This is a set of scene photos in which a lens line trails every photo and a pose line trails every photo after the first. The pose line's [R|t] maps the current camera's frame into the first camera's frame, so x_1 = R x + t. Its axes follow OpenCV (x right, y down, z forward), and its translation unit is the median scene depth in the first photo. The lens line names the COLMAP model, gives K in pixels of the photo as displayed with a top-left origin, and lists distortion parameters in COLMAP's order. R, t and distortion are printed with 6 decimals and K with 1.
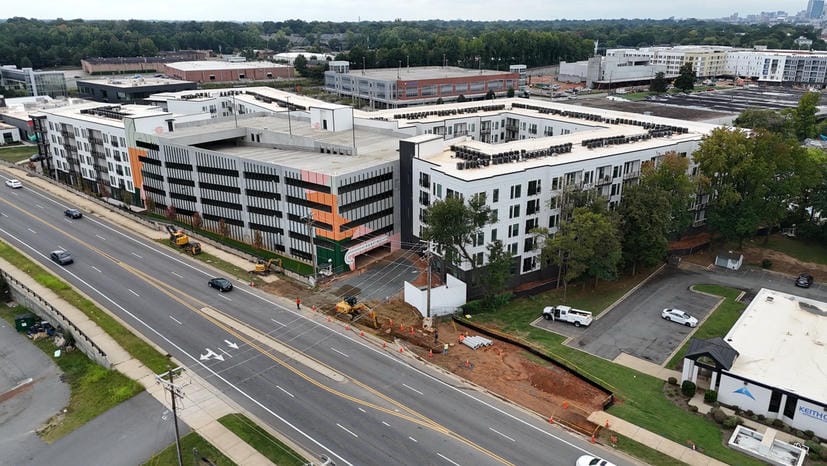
lens RADIAL K [[608.2, 0, 413.5], [0, 608.2, 233.0], [0, 0, 1]] dist [0.084647, -0.085752]
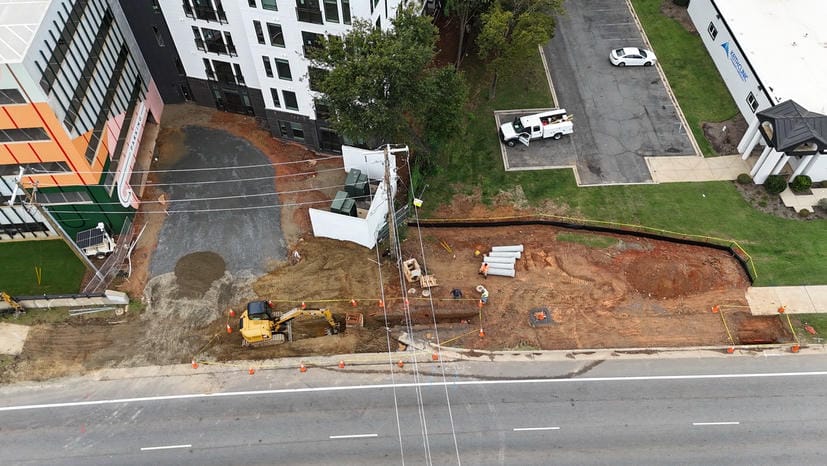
lens RADIAL K [[608.2, 0, 413.5], [0, 608.2, 233.0], [0, 0, 1]] dist [0.084647, -0.085752]
pose [[0.738648, -0.534749, 0.410418, -0.144477], [0.222692, 0.768240, 0.600180, -0.165394], [-0.636245, -0.351925, 0.686543, 0.479234]]
